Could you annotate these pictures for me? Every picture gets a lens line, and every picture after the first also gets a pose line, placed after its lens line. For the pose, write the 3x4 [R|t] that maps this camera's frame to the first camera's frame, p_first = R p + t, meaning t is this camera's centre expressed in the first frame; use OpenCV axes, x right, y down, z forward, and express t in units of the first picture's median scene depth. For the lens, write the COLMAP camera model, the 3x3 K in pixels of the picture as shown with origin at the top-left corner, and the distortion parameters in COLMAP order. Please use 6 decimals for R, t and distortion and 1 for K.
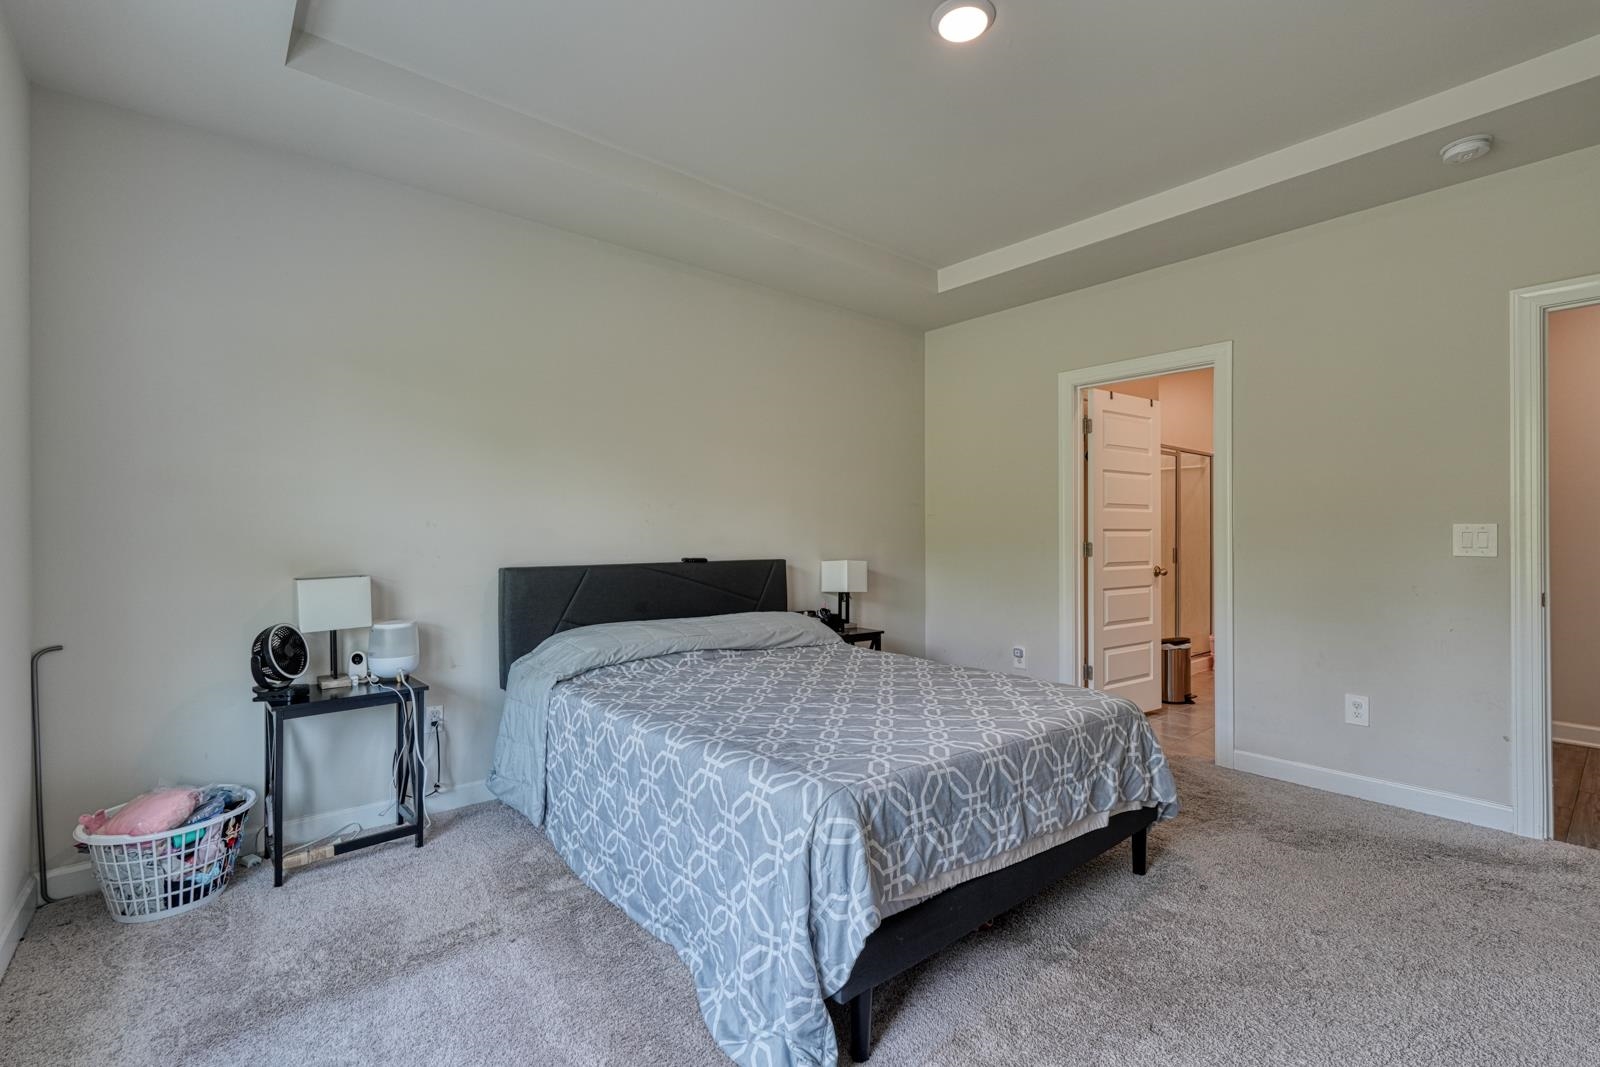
lens RADIAL K [[709.4, 0, 803.7], [0, 709.4, 533.1], [0, 0, 1]] dist [0.000601, -0.000009]
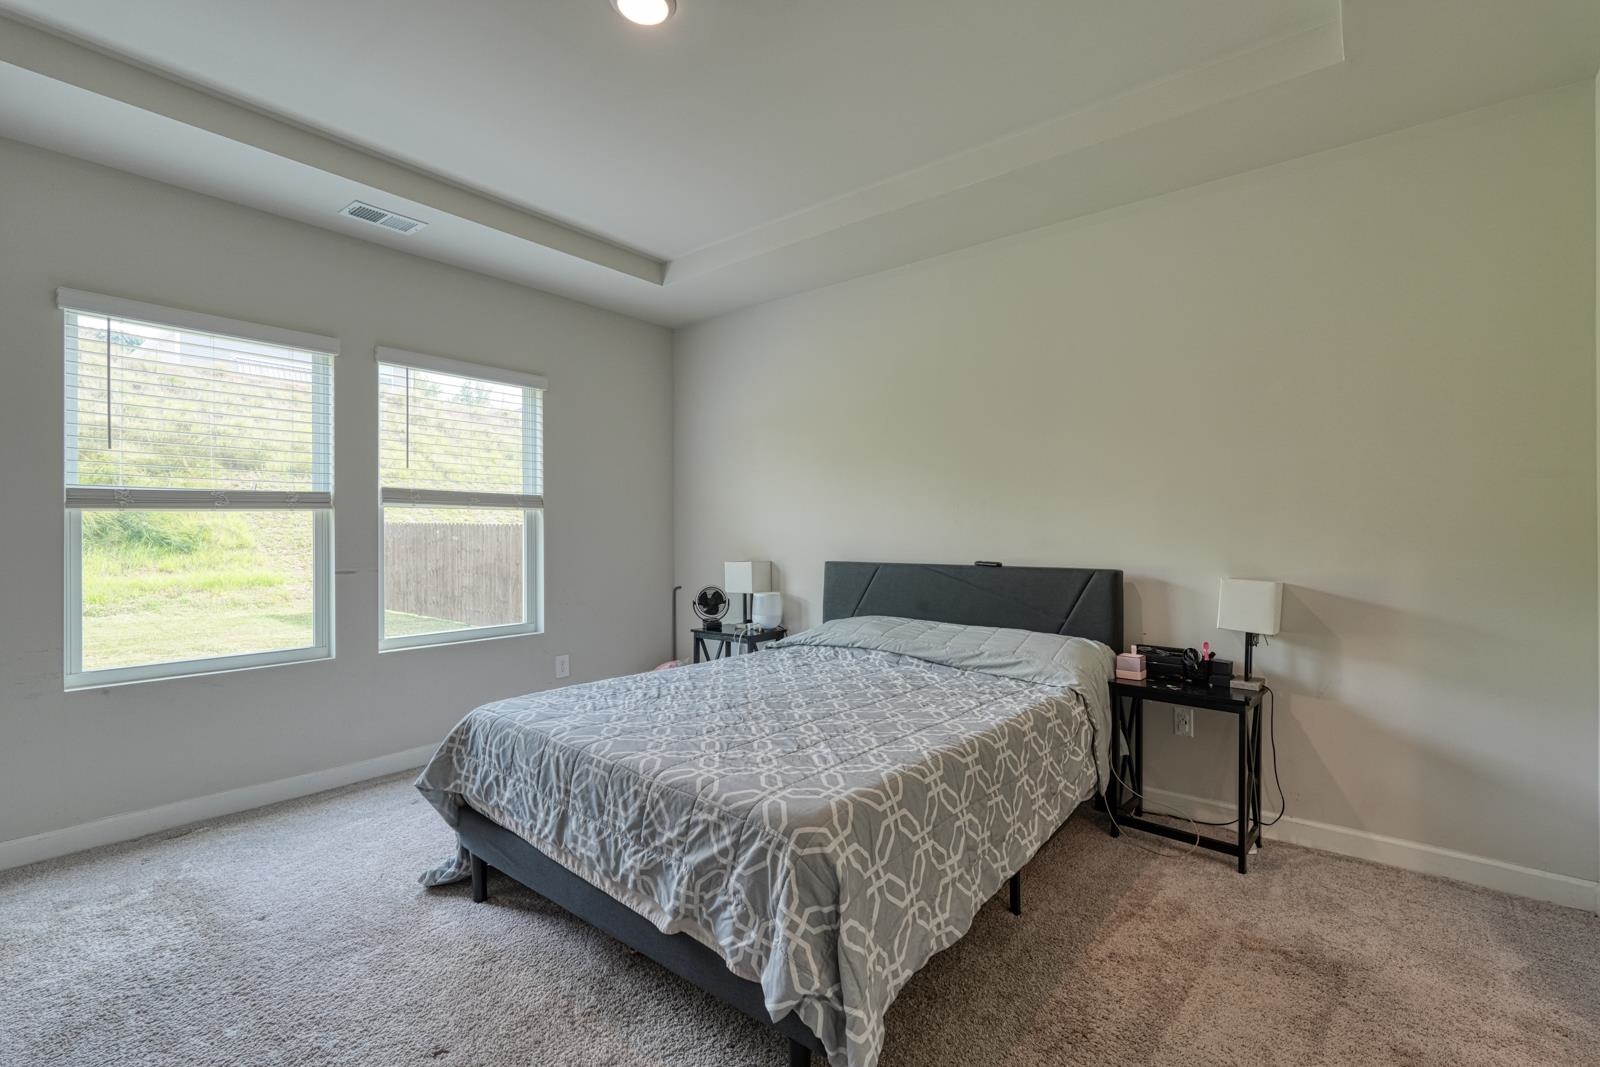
lens RADIAL K [[709.4, 0, 803.7], [0, 709.4, 533.1], [0, 0, 1]] dist [0.000601, -0.000009]
pose [[0.191876, 0.002392, -0.981416, 0.732333], [0.002043, 0.999994, 0.002837, -0.005346], [0.981417, -0.002549, 0.191870, 0.617723]]
